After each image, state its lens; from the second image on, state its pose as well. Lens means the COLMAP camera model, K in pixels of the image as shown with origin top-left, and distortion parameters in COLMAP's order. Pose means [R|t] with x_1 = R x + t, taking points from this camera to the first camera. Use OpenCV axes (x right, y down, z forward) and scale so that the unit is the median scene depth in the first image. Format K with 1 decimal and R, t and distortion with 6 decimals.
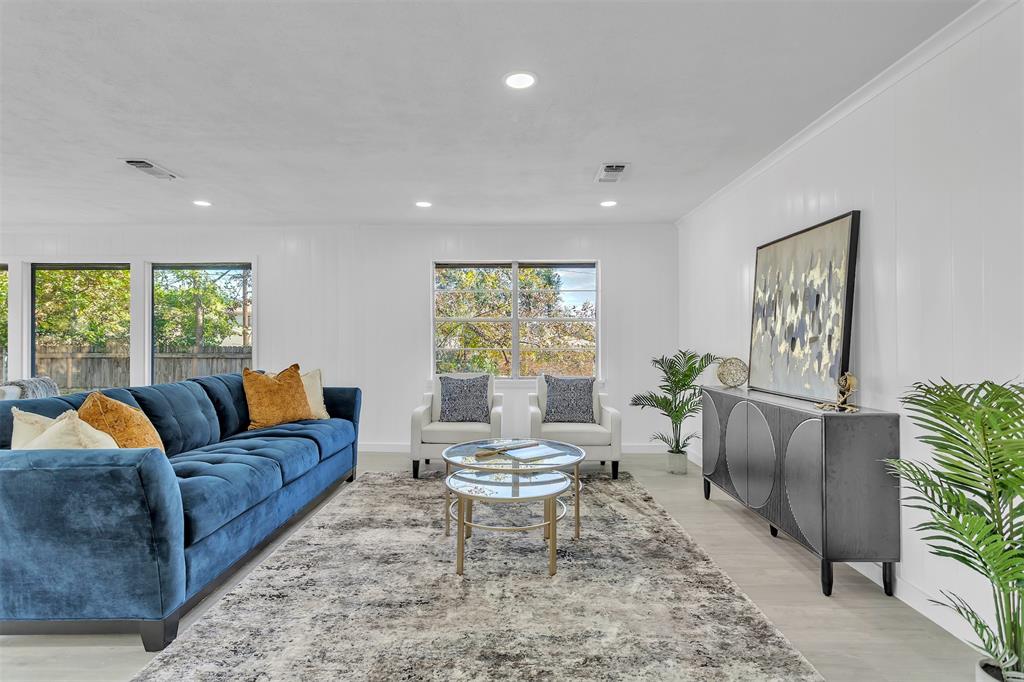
lens RADIAL K [[490.8, 0, 510.6], [0, 490.8, 340.8], [0, 0, 1]] dist [0.002807, 0.000197]
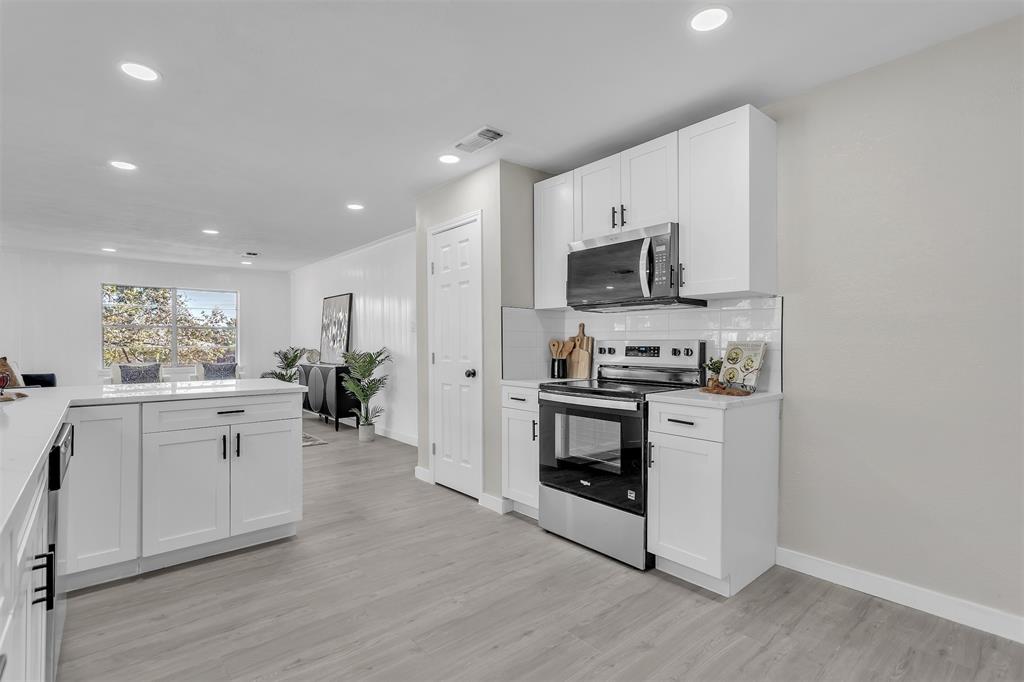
lens RADIAL K [[490.8, 0, 506.2], [0, 490.8, 342.2], [0, 0, 1]] dist [0.002807, 0.000197]
pose [[0.760477, 0.002379, 0.649360, -0.270108], [0.000043, 0.999993, -0.003714, 0.011413], [-0.649365, 0.002852, 0.760472, -1.077031]]
